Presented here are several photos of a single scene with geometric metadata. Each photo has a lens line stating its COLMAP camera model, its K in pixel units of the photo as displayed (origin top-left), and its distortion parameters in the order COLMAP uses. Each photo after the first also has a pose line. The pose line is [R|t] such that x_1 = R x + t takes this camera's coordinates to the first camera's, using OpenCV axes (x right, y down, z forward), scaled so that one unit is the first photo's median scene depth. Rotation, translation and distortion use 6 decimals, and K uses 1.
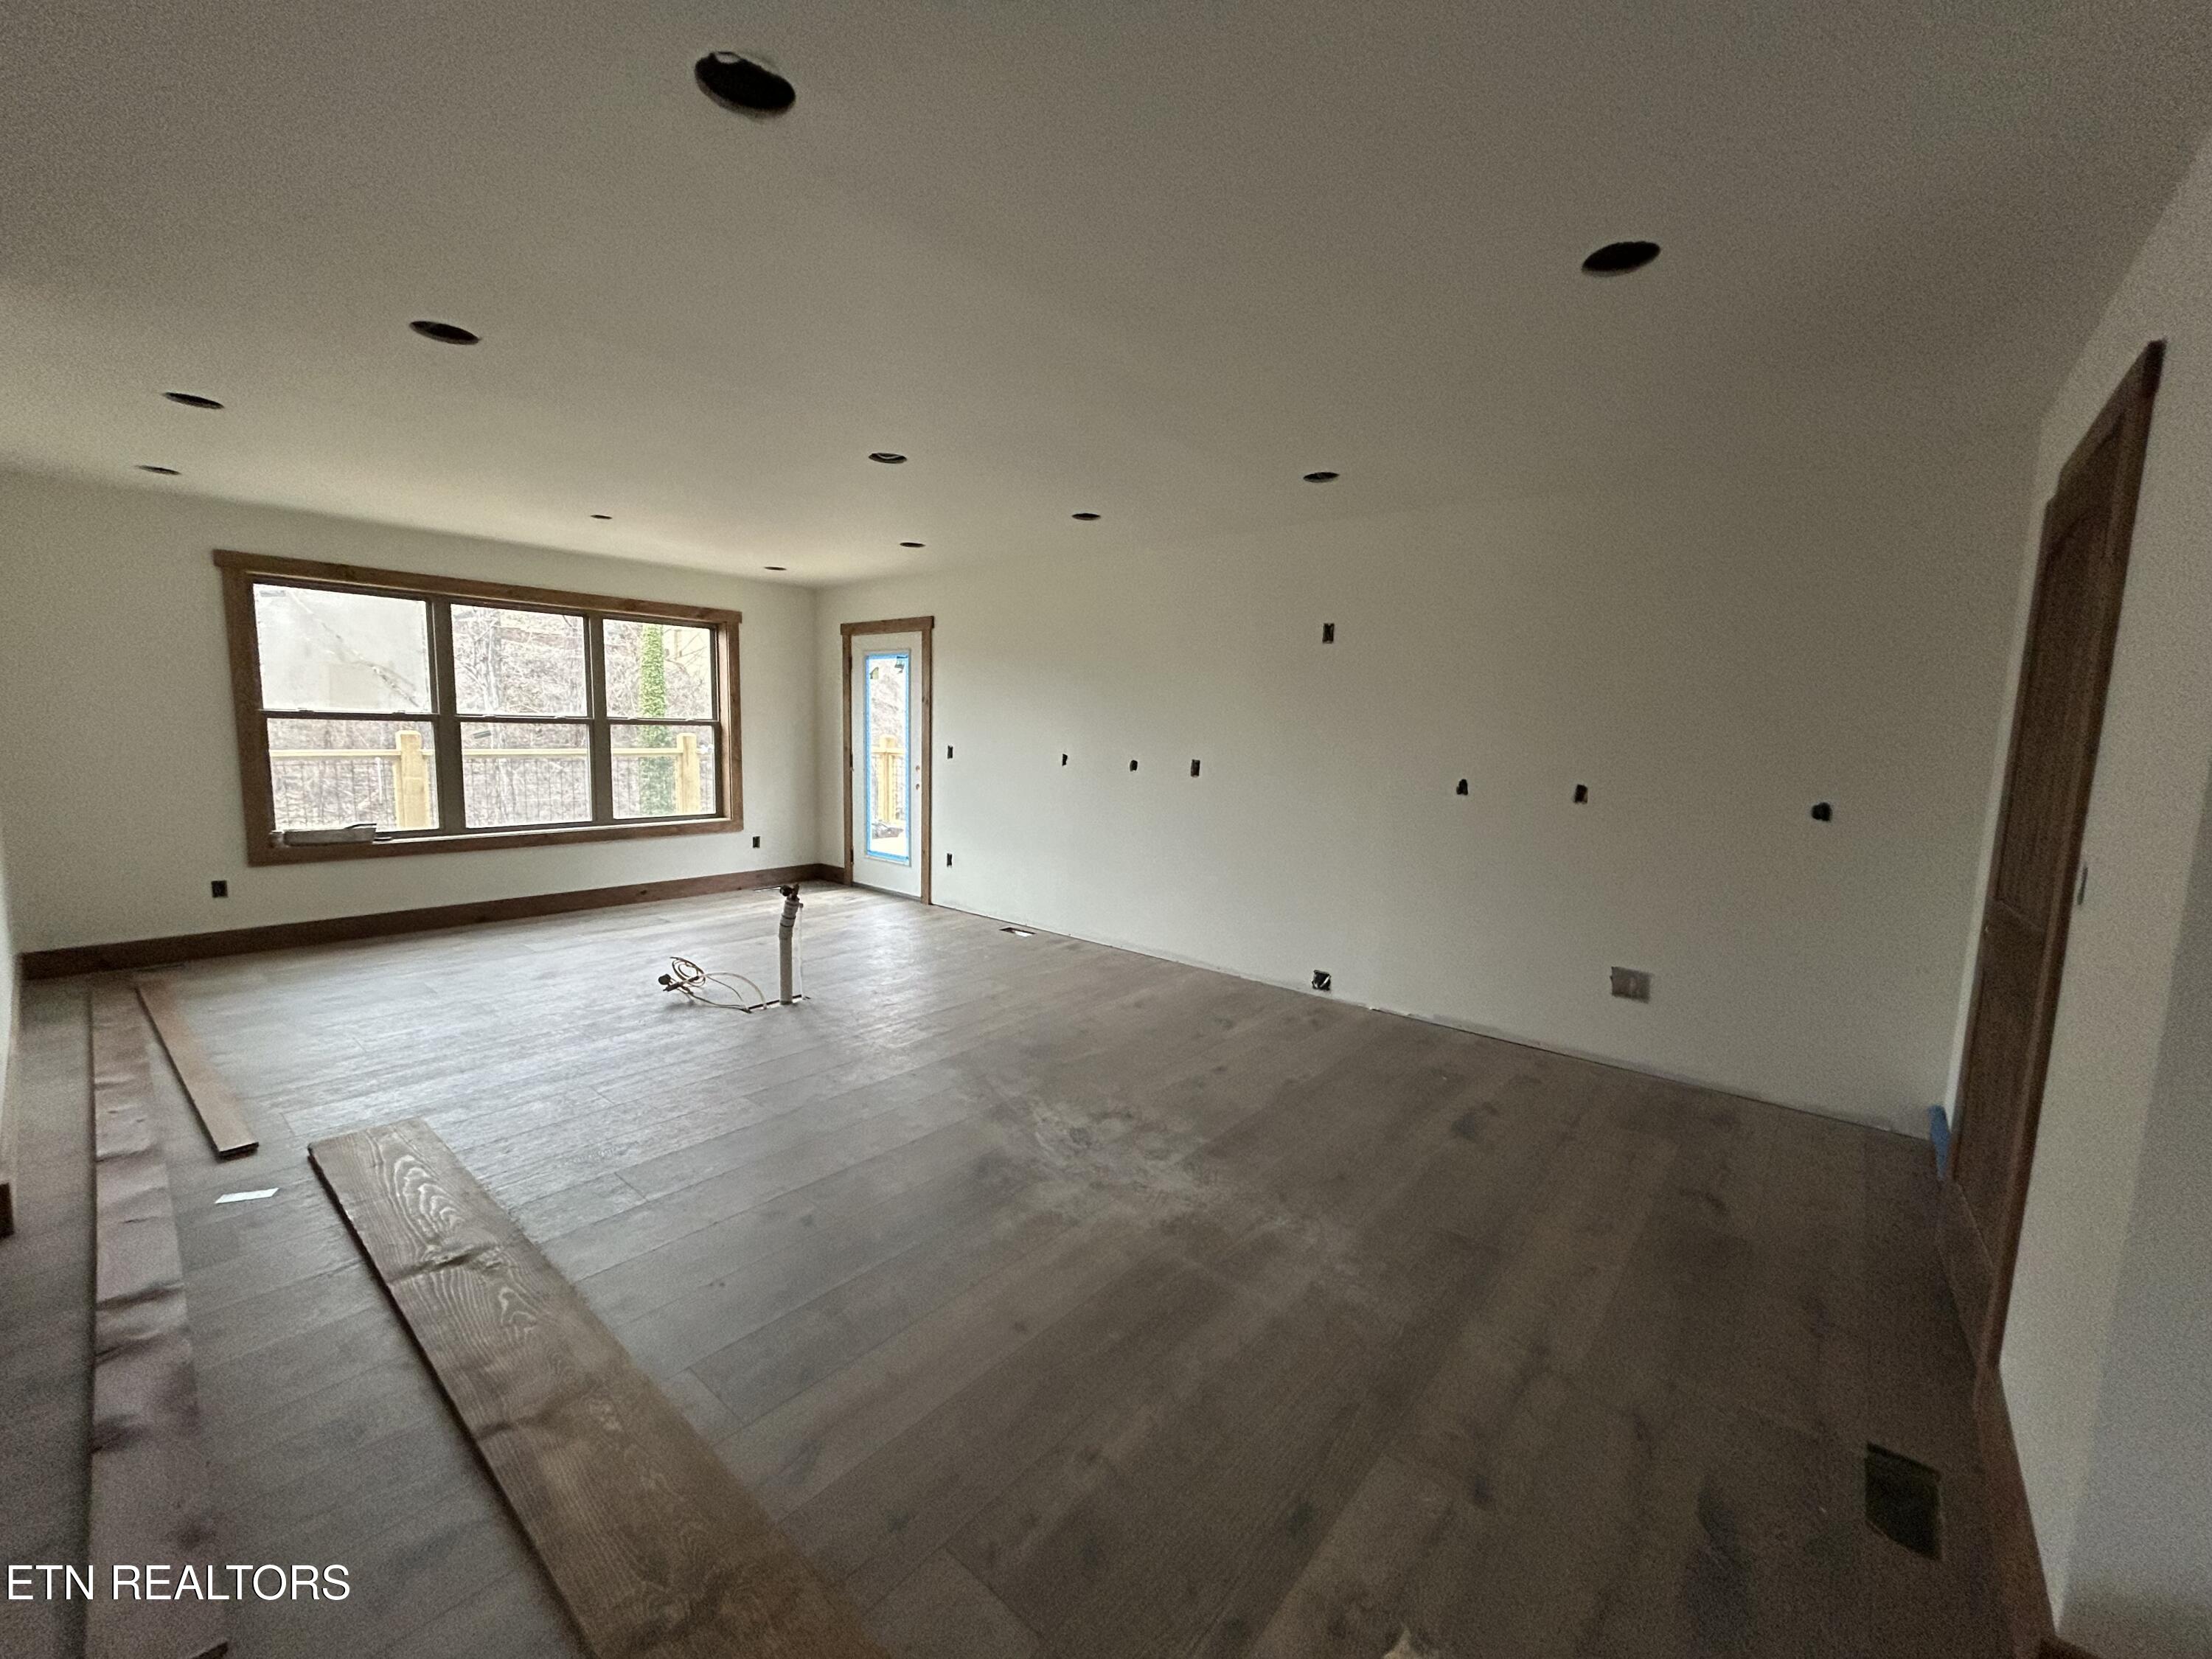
lens RADIAL K [[900.6, 0, 1110.6], [0, 900.6, 830.4], [0, 0, 1]] dist [0.006097, -0.000352]
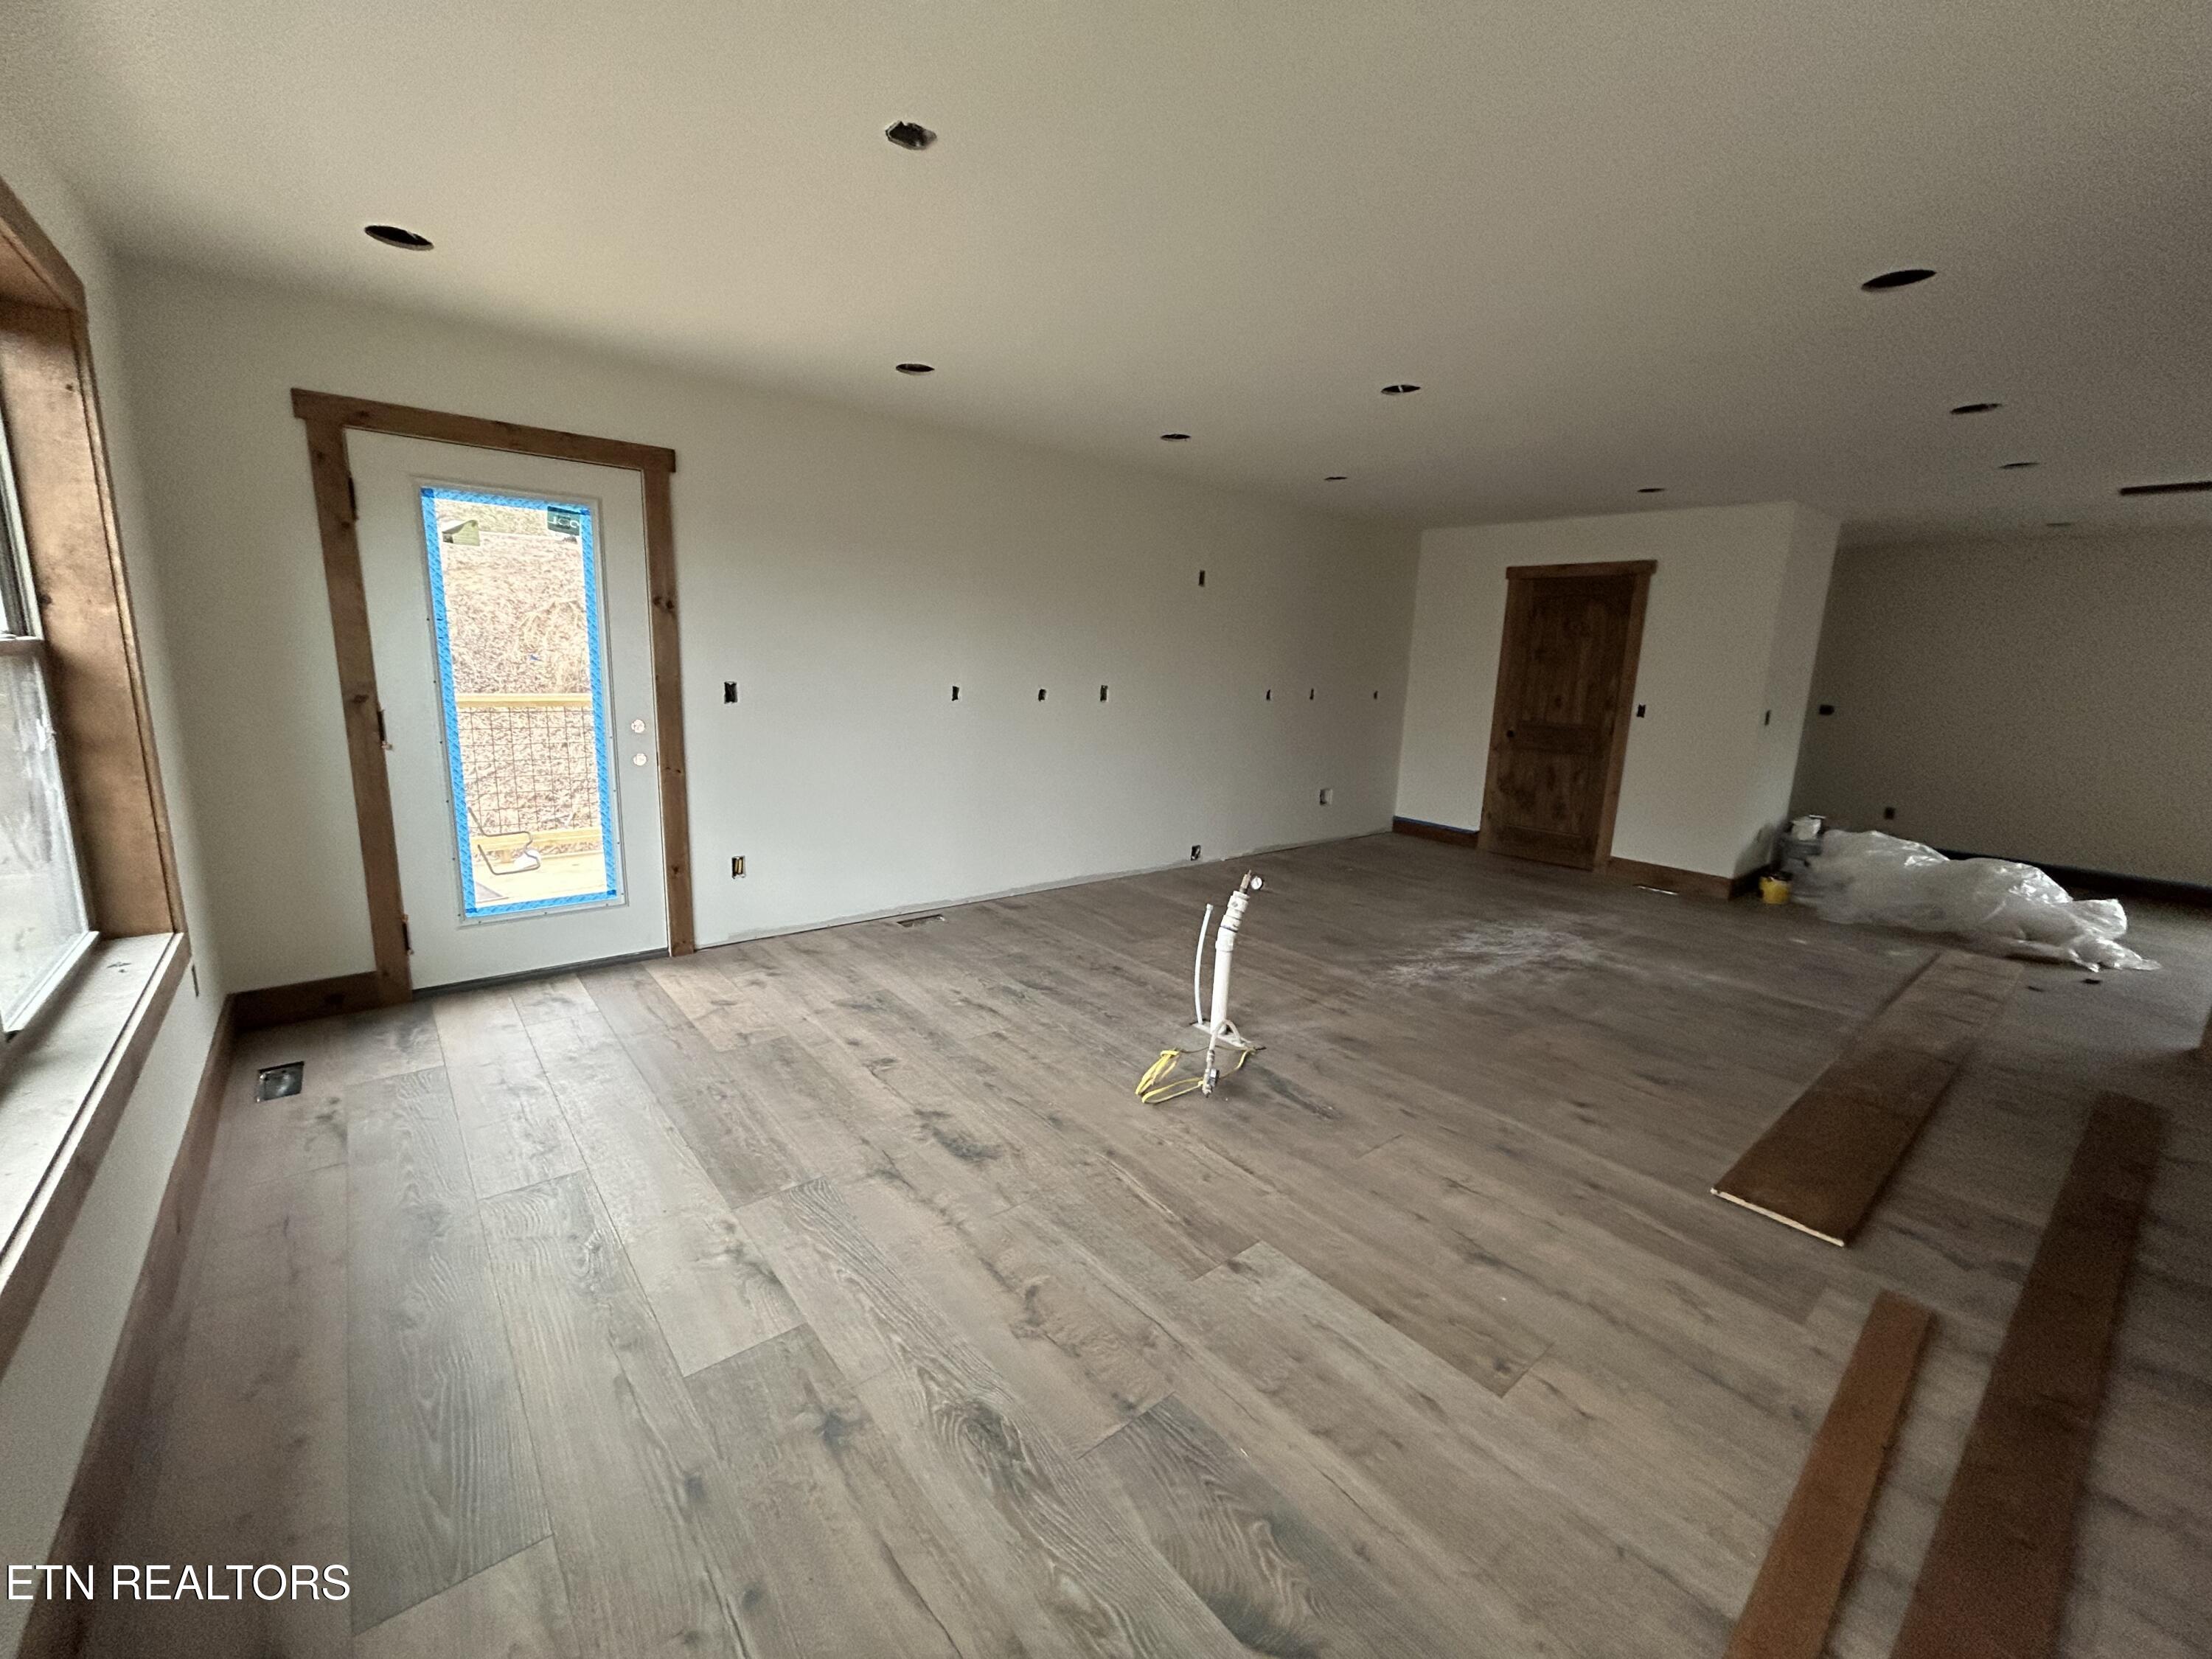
lens RADIAL K [[900.6, 0, 1107.9], [0, 900.6, 827.1], [0, 0, 1]] dist [0.006097, -0.000352]
pose [[0.169832, -0.209229, 0.963006, -0.835278], [0.083279, 0.976753, 0.197529, -0.109750], [-0.981948, 0.046651, 0.183308, 0.721839]]
